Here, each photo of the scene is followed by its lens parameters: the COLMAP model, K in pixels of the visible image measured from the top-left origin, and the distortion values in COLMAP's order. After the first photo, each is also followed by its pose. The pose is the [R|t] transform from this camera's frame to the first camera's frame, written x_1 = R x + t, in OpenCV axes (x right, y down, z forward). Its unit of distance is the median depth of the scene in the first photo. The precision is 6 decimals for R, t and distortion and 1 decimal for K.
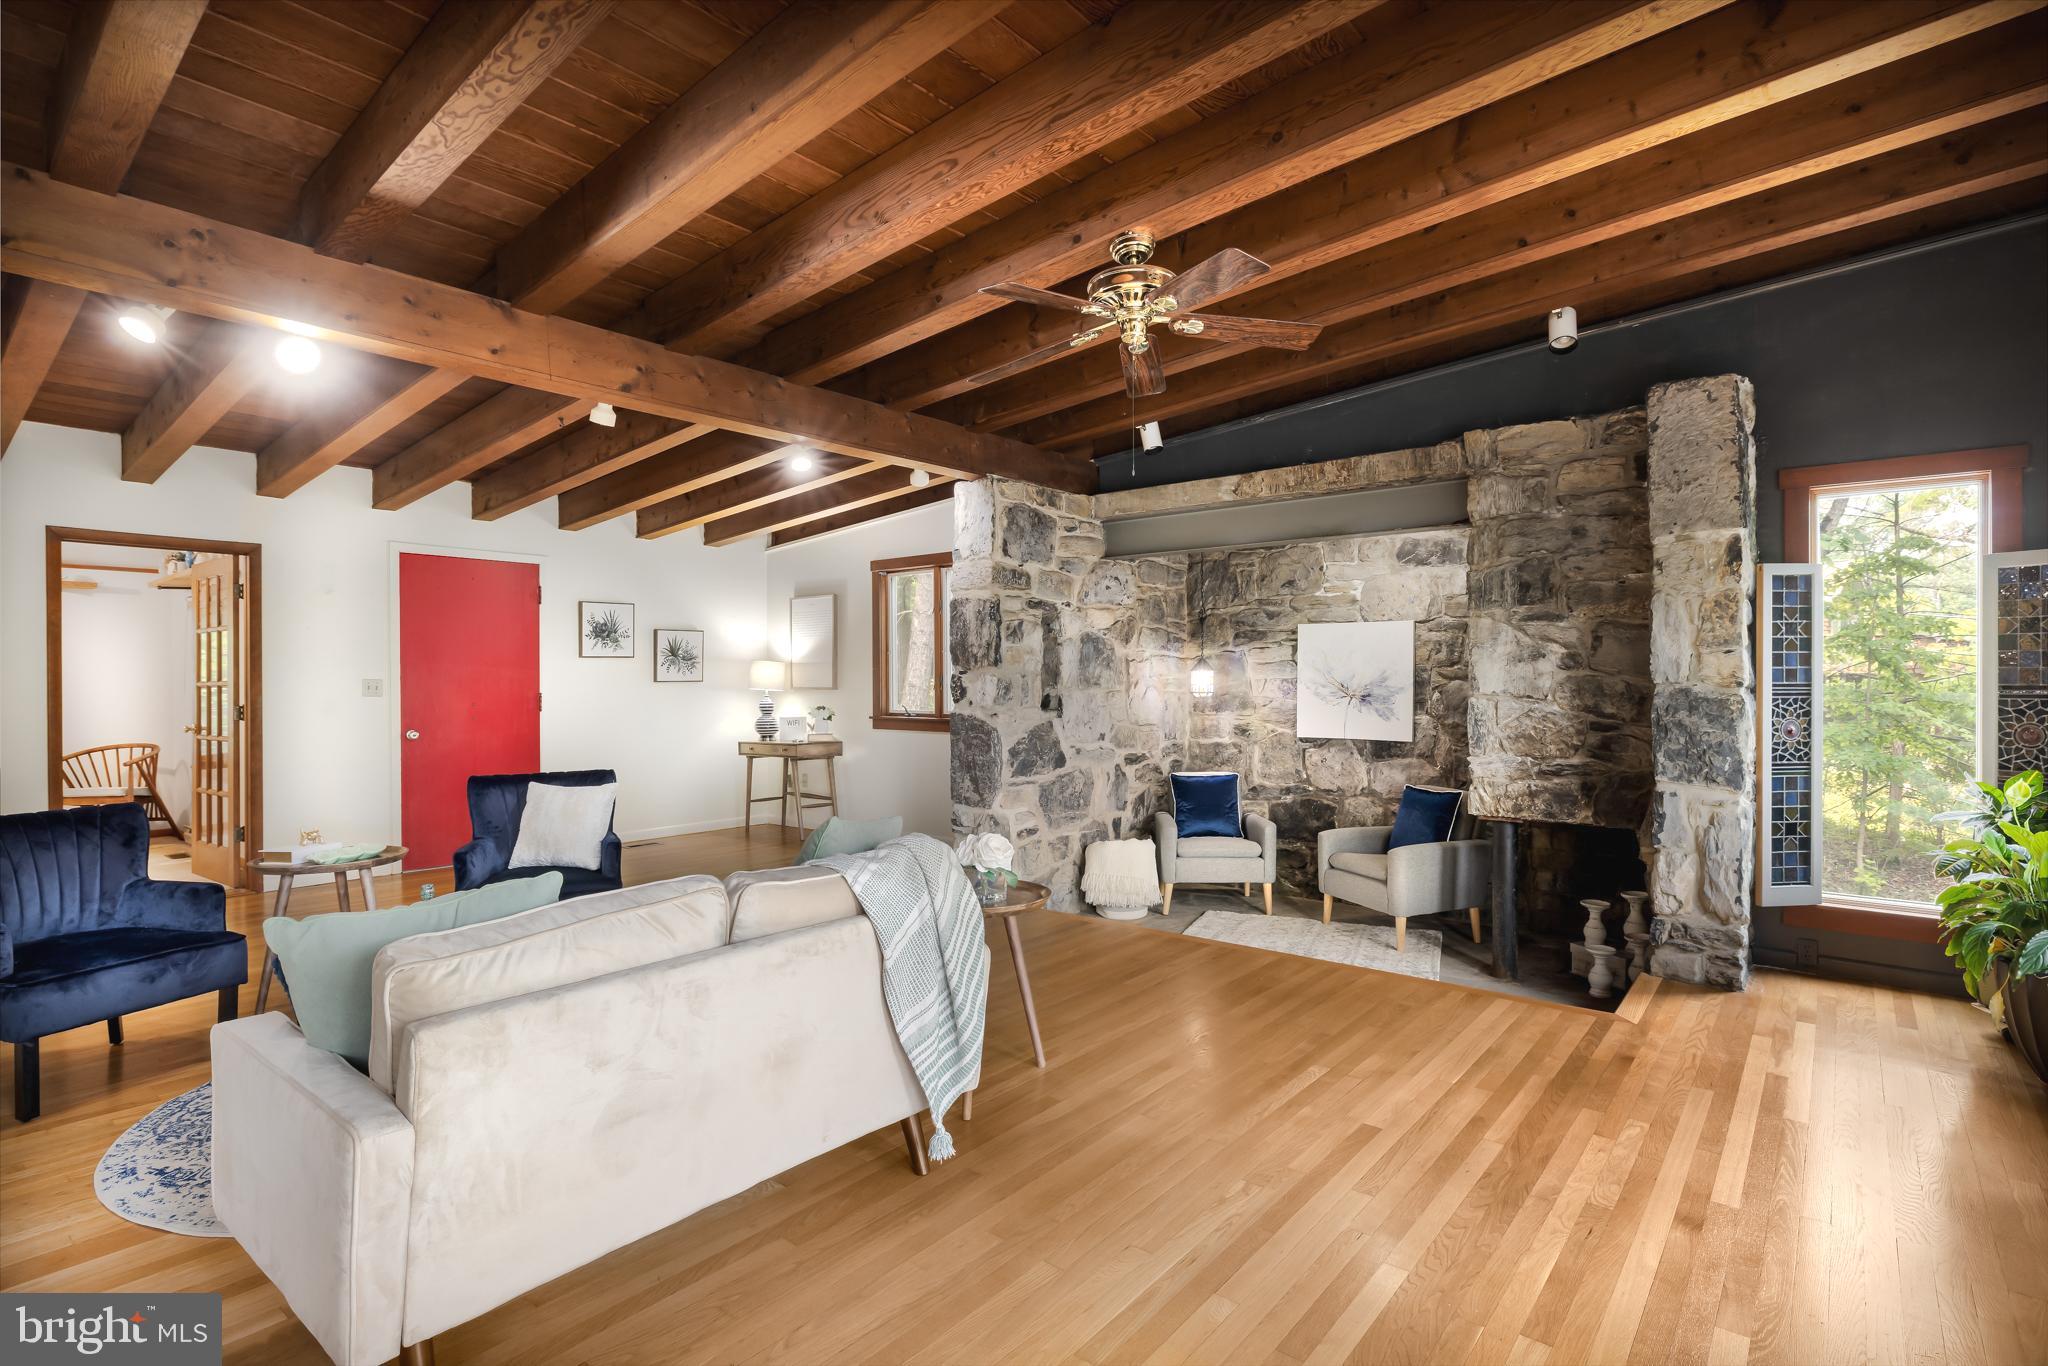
lens RADIAL K [[993.5, 0, 1024.0], [0, 993.5, 683.0], [0, 0, 1]] dist [-0.000500, -0.000031]
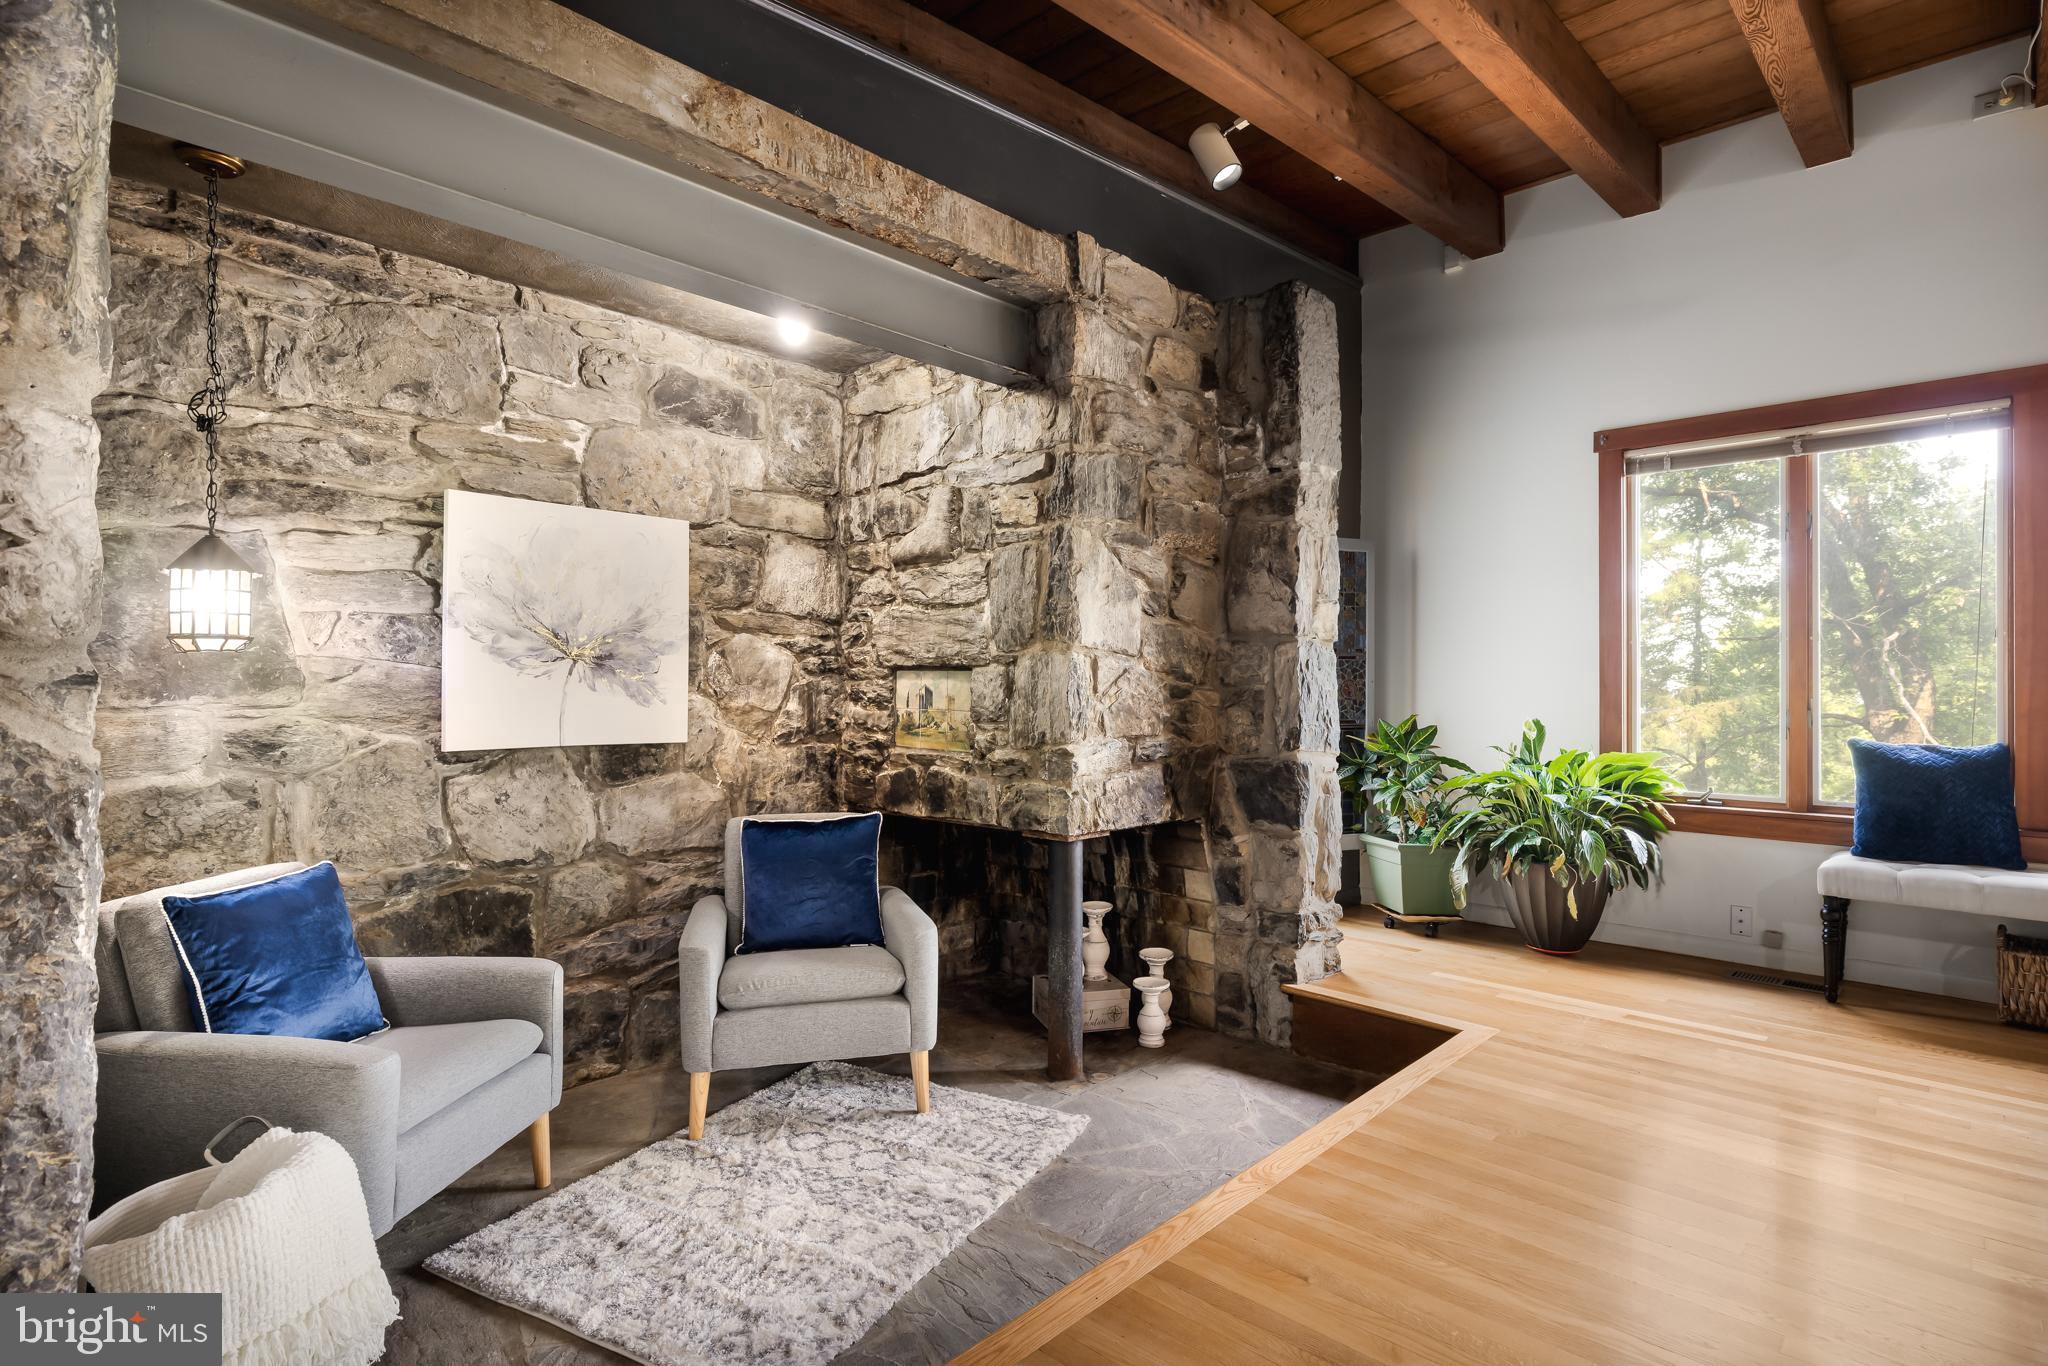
lens RADIAL K [[1028.8, 0, 1024.0], [0, 1028.8, 683.0], [0, 0, 1]] dist [-0.011187, -0.000108]
pose [[0.061063, 0.006361, 0.998114, -0.163460], [0.002459, 0.999976, -0.006523, 0.030738], [-0.998131, 0.002852, 0.061046, 0.783076]]
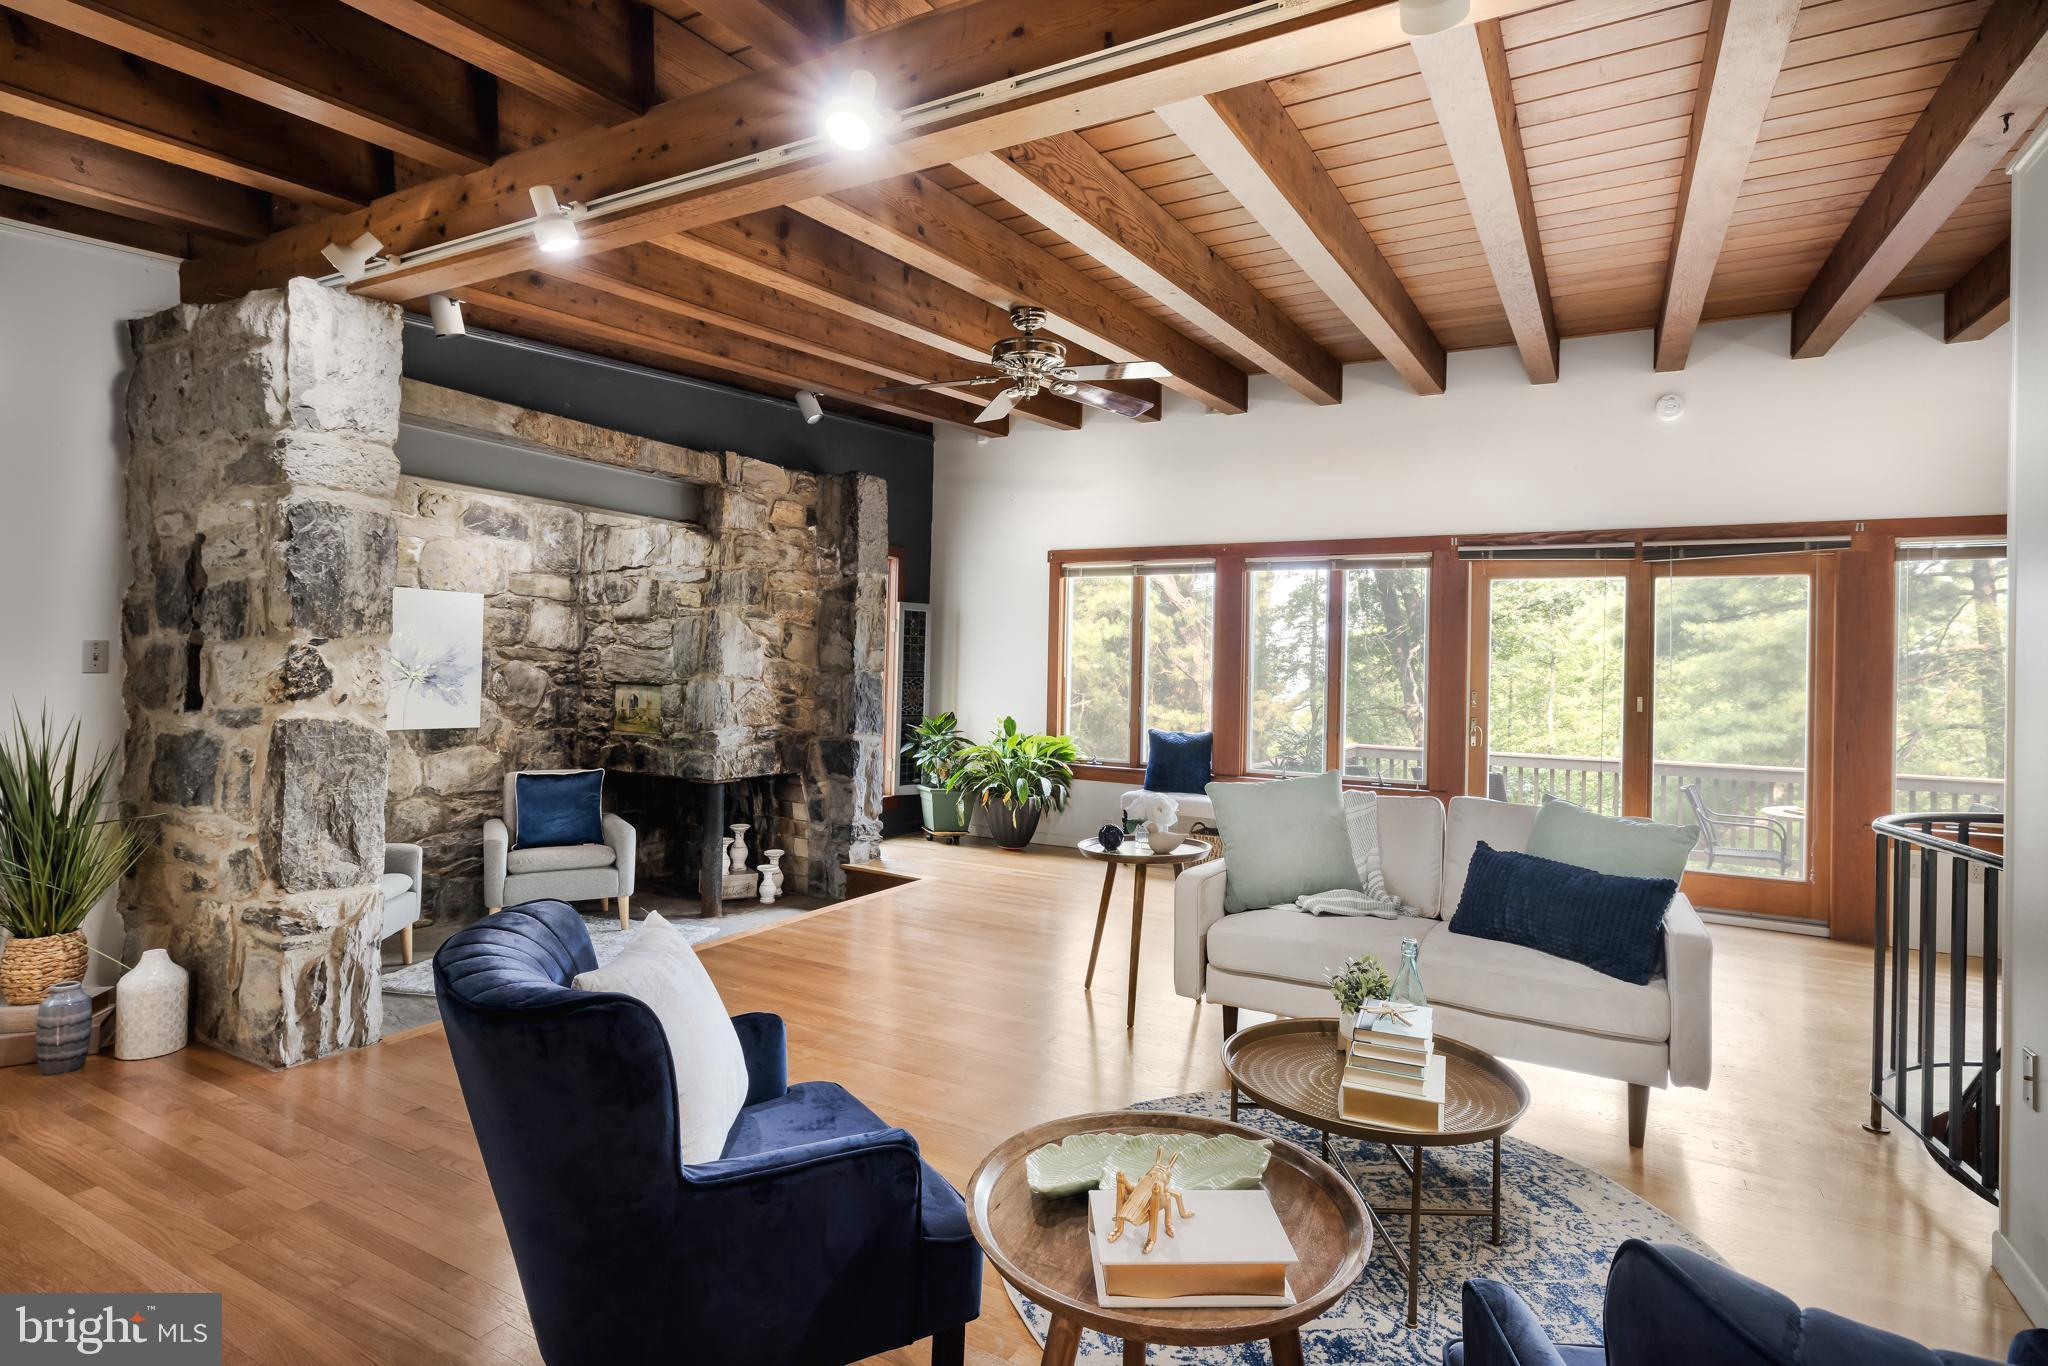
lens RADIAL K [[1046.2, 0, 1032.2], [0, 1046.2, 660.1], [0, 0, 1]] dist [0.003012, 0.000245]
pose [[-0.190865, 0.006207, 0.981597, -0.647833], [-0.017569, 0.999798, -0.009738, -0.001913], [-0.981459, -0.019104, -0.190718, 0.690506]]
